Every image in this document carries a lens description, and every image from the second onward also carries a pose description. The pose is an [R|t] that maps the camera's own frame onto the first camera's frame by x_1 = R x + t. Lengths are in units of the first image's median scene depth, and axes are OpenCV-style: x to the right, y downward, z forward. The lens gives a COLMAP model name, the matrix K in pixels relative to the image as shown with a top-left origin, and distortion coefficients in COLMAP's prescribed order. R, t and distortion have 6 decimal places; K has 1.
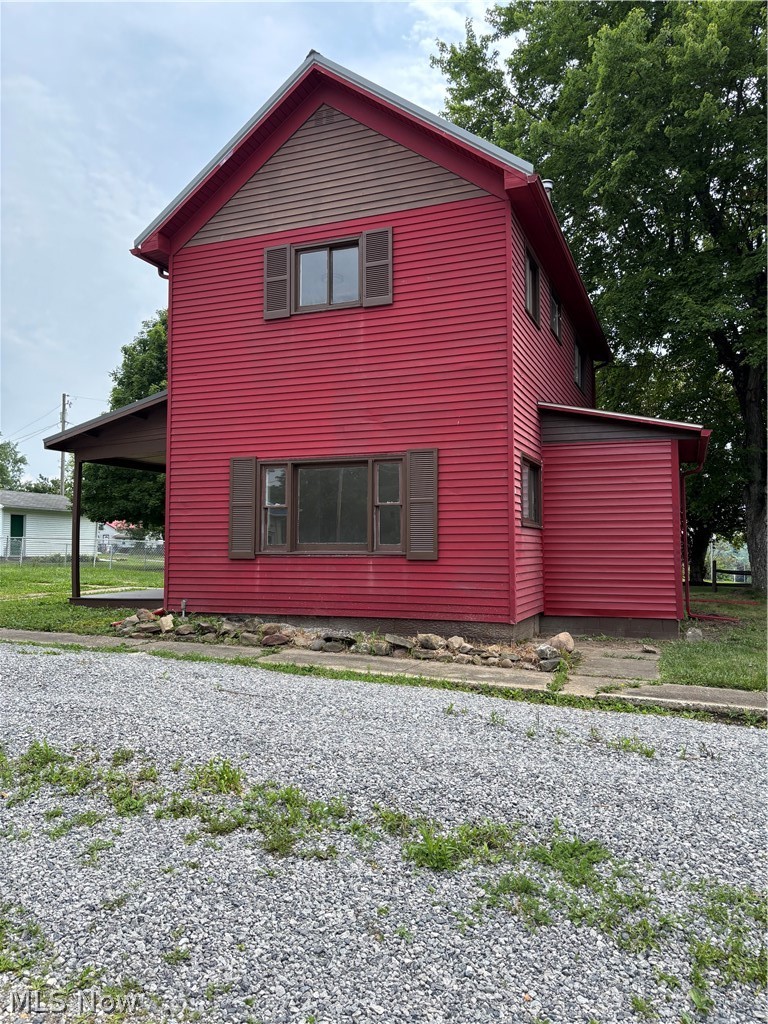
lens RADIAL K [[772.2, 0, 384.0], [0, 772.2, 512.0], [0, 0, 1]] dist [0.038321, -0.042473]
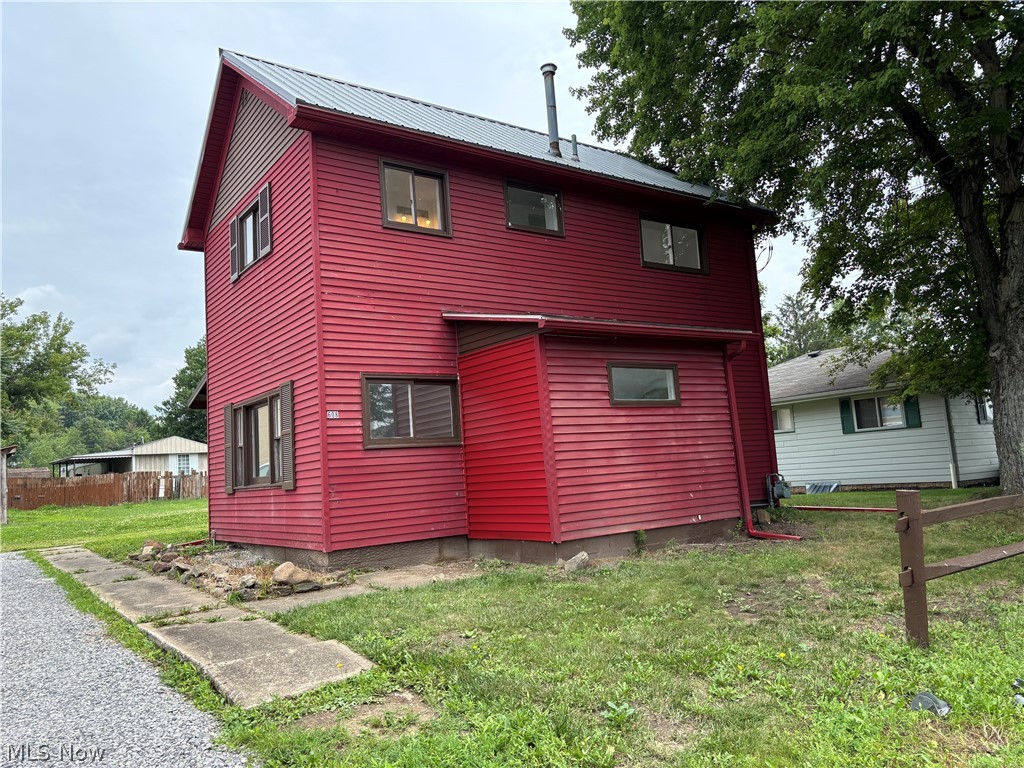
lens RADIAL K [[772.2, 0, 512.0], [0, 772.2, 384.0], [0, 0, 1]] dist [0.038321, -0.042473]
pose [[0.841815, -0.119730, -0.526320, 0.811569], [0.099518, 0.992799, -0.066675, 0.017921], [0.530513, 0.003750, 0.847668, 0.251438]]
